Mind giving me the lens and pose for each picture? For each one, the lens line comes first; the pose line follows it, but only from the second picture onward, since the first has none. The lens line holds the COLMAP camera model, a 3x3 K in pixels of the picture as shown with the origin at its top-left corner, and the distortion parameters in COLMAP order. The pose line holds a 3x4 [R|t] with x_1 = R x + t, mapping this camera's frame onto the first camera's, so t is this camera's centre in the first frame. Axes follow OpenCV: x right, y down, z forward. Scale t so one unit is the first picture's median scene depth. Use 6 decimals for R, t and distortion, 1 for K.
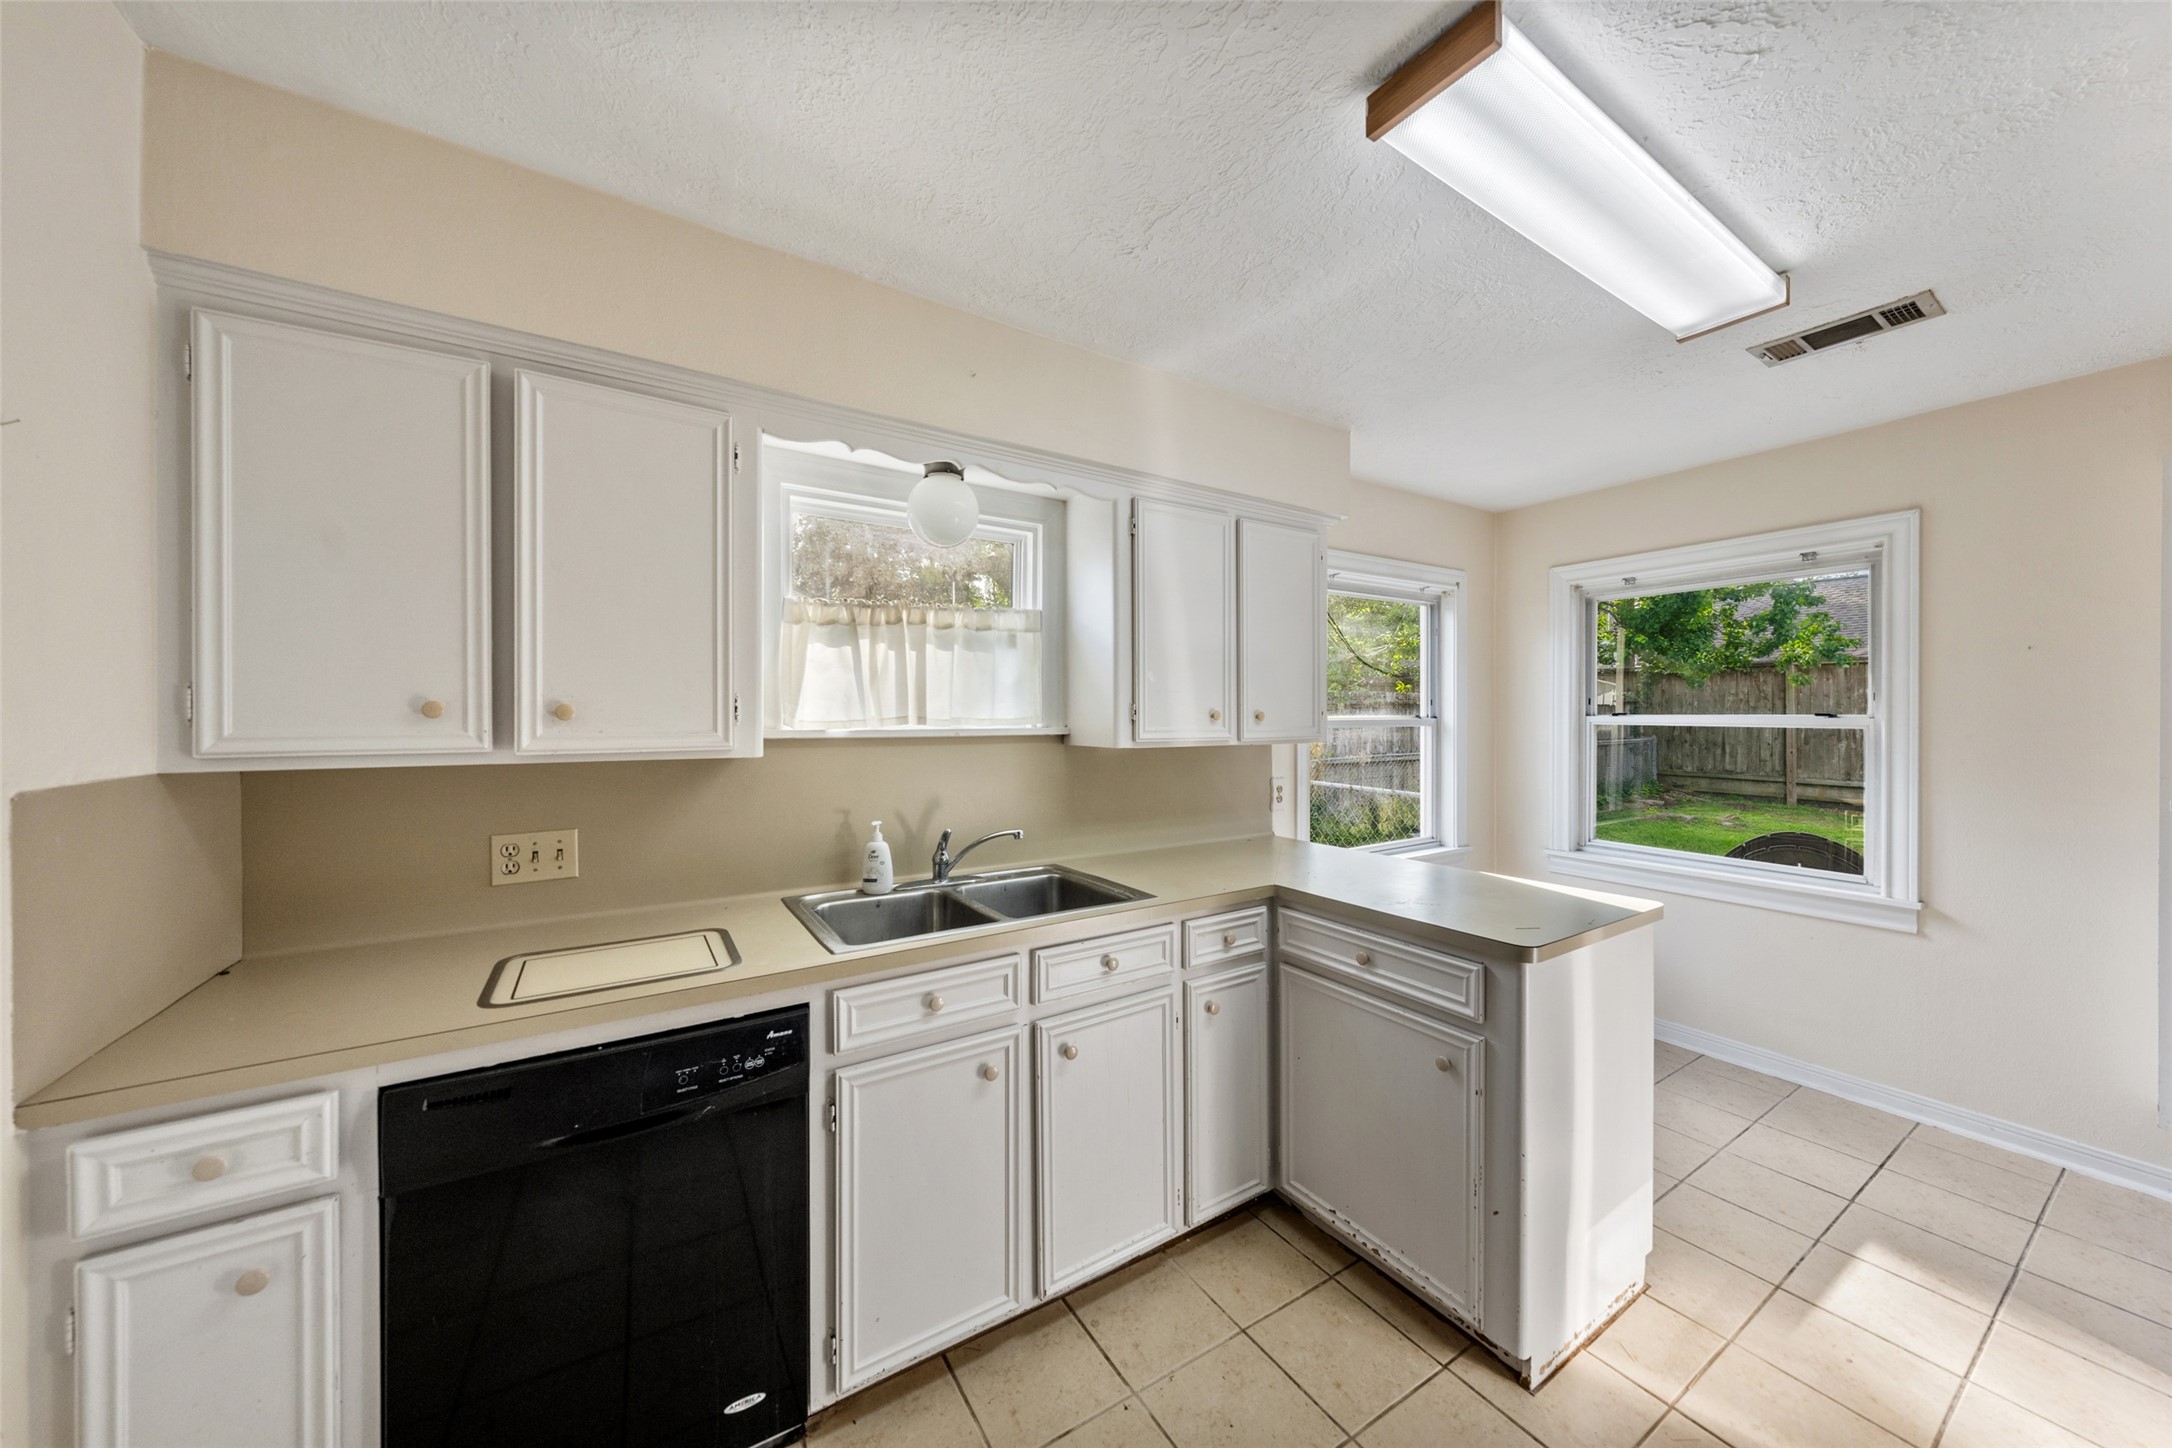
lens RADIAL K [[744.2, 0, 1085.4], [0, 744.2, 713.7], [0, 0, 1]] dist [-0.002525, -0.000071]
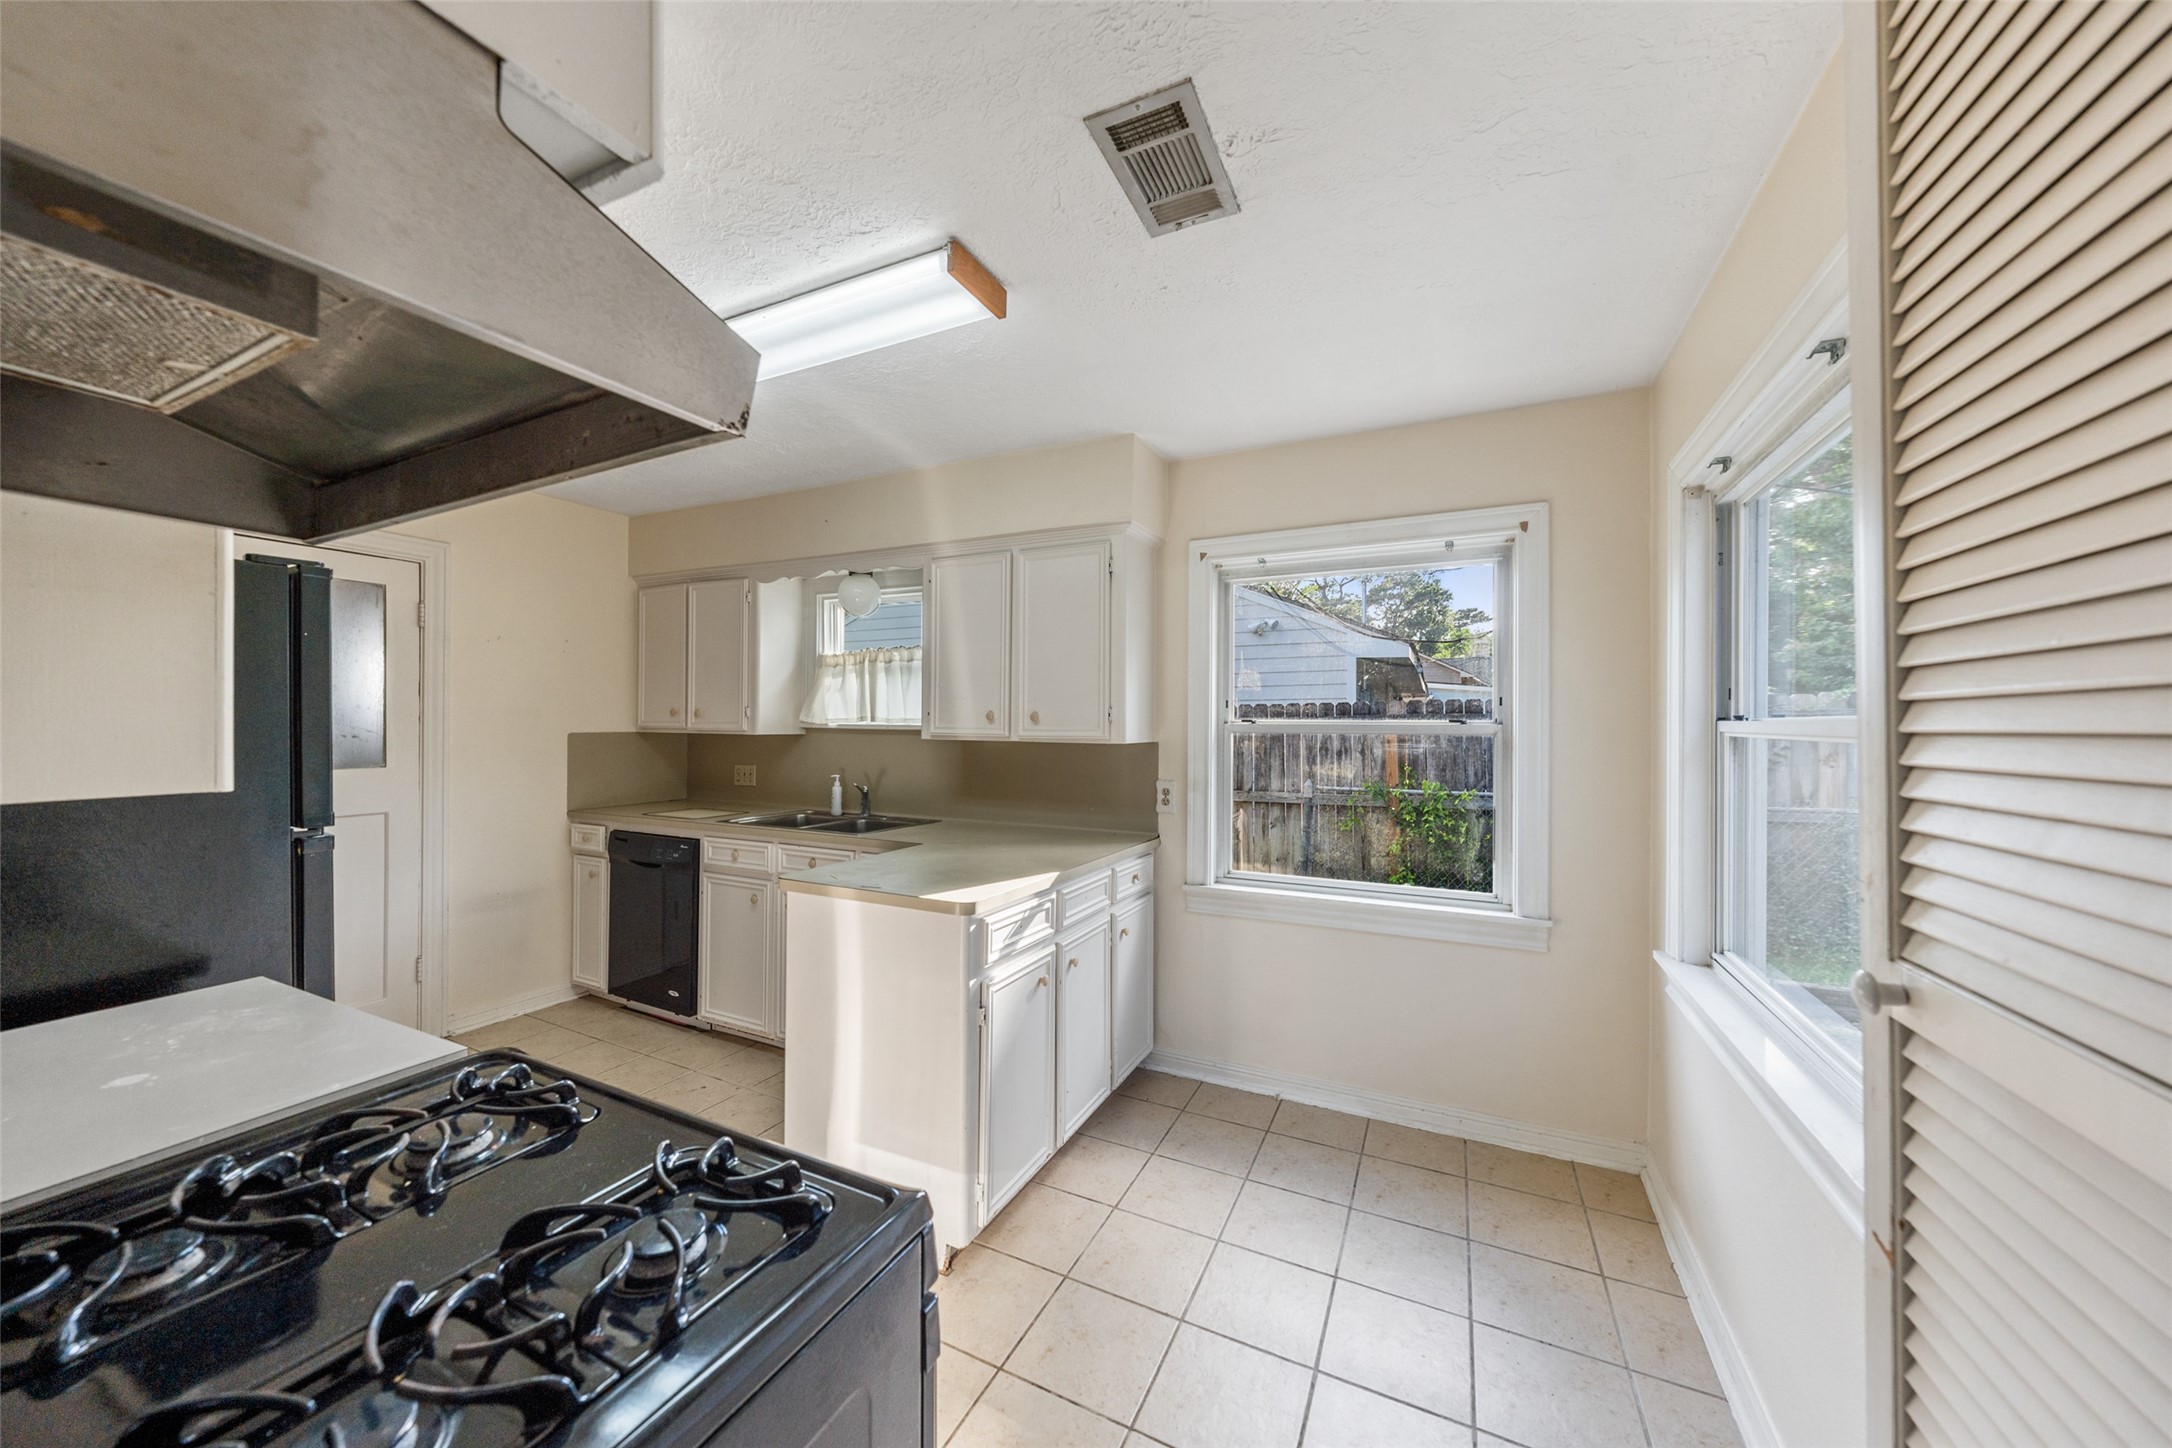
lens RADIAL K [[744.2, 0, 1085.4], [0, 744.2, 713.7], [0, 0, 1]] dist [-0.002525, -0.000071]
pose [[0.528279, -0.004337, -0.849060, 1.445295], [-0.006942, 0.999931, -0.009426, 0.008807], [0.849042, 0.010874, 0.528213, 0.518592]]
